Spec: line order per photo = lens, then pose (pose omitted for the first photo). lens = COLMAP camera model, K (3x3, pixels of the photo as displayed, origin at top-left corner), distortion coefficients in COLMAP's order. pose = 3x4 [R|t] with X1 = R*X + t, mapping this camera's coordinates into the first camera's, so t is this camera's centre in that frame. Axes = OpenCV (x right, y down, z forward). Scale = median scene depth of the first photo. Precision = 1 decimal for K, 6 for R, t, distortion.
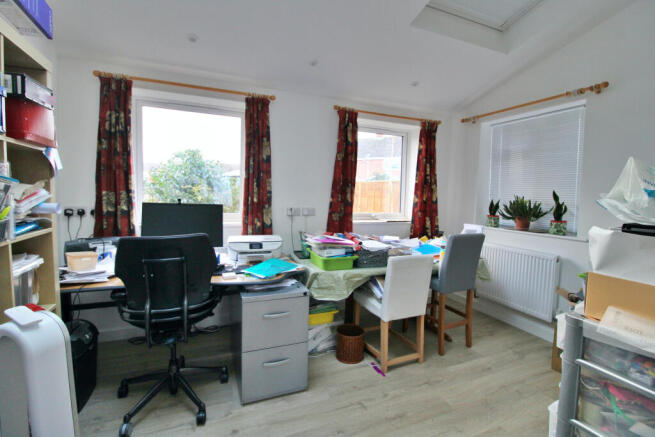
lens RADIAL K [[312.0, 0, 327.0], [0, 312.0, 214.9], [0, 0, 1]] dist [-0.000458, -0.000002]
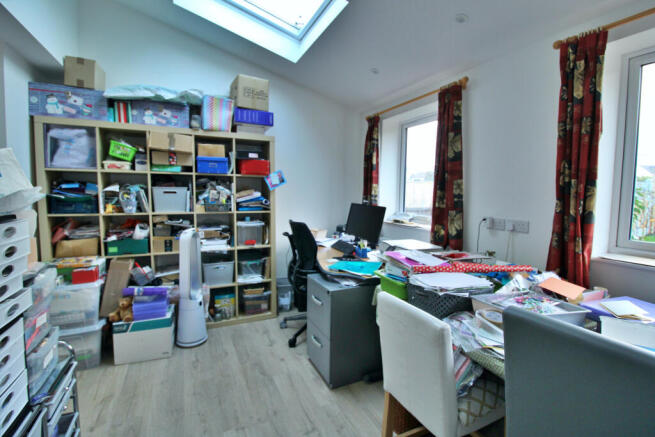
lens RADIAL K [[312.0, 0, 327.6], [0, 312.0, 216.4], [0, 0, 1]] dist [-0.000458, -0.000002]
pose [[0.022904, 0.055553, -0.998193, 0.642147], [-0.084612, 0.994980, 0.053433, -0.035000], [0.996151, 0.083236, 0.027489, 0.643176]]
